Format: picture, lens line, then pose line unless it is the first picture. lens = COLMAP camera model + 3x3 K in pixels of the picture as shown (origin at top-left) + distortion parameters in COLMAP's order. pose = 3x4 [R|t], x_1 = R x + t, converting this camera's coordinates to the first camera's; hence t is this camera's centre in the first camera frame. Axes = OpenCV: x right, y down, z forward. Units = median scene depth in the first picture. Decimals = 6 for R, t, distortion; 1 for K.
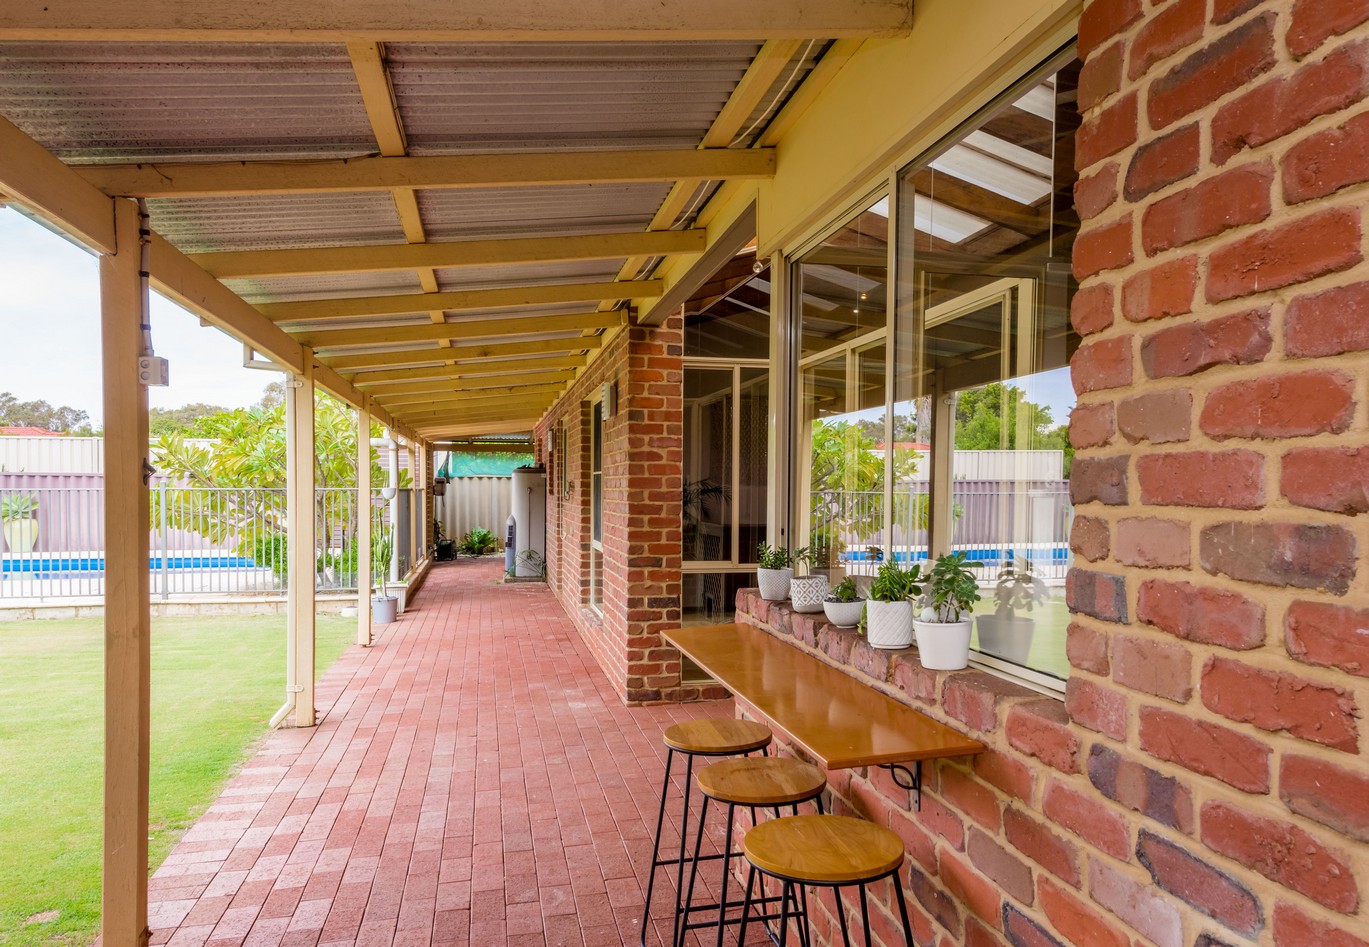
lens RADIAL K [[979.3, 0, 684.5], [0, 979.3, 473.5], [0, 0, 1]] dist [0.001534, 0.000360]
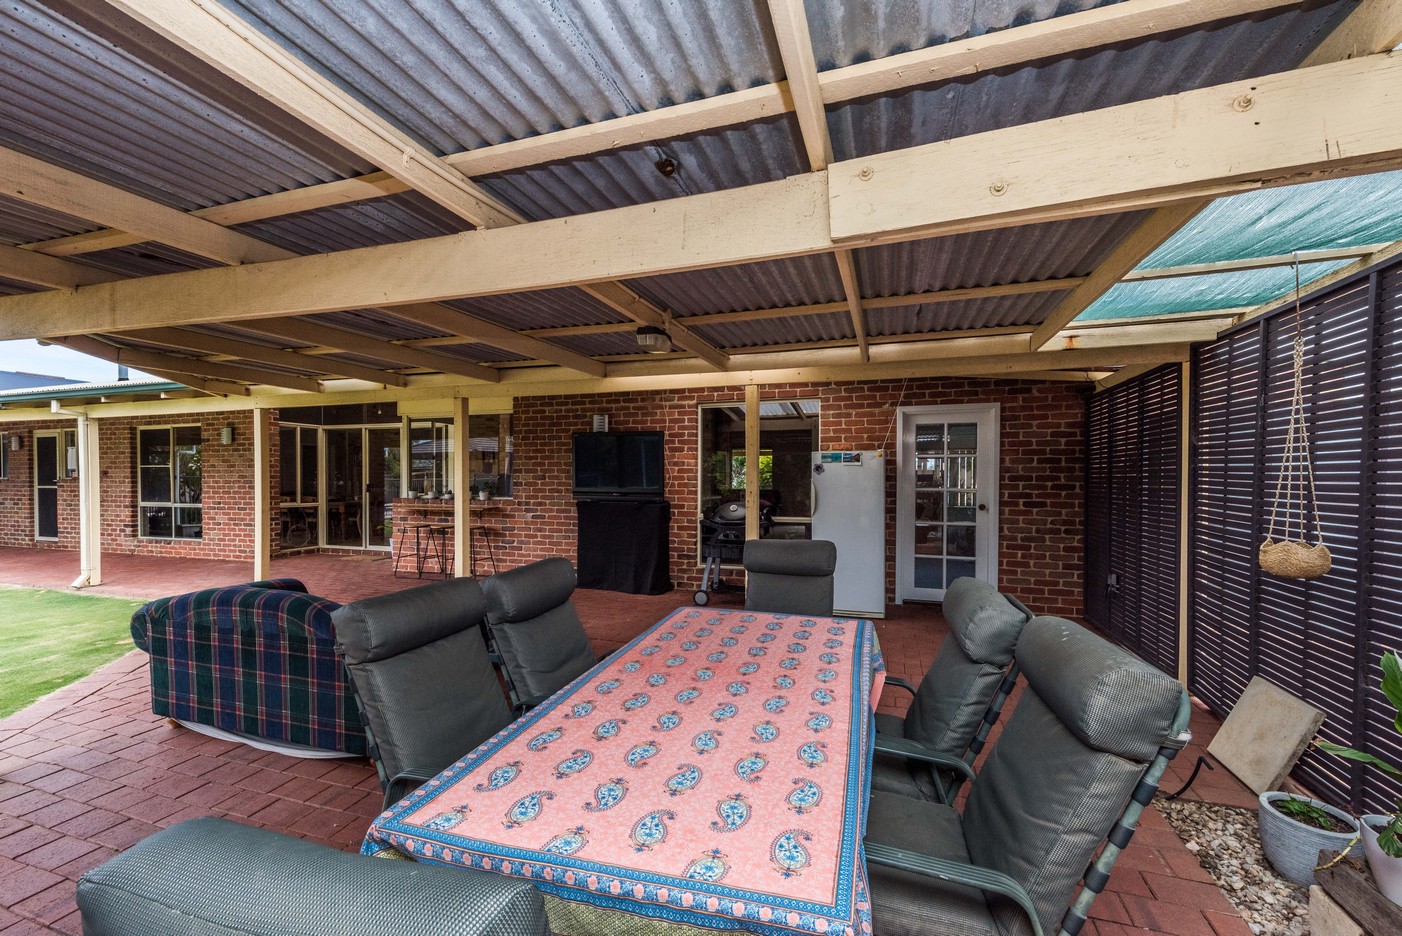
lens RADIAL K [[566.8, 0, 697.2], [0, 566.8, 475.8], [0, 0, 1]] dist [0.000255, -0.000063]
pose [[0.504531, -0.004172, 0.863383, -3.319456], [-0.009148, 0.999906, 0.010177, -0.020394], [-0.863345, -0.013033, 0.504446, -3.109077]]
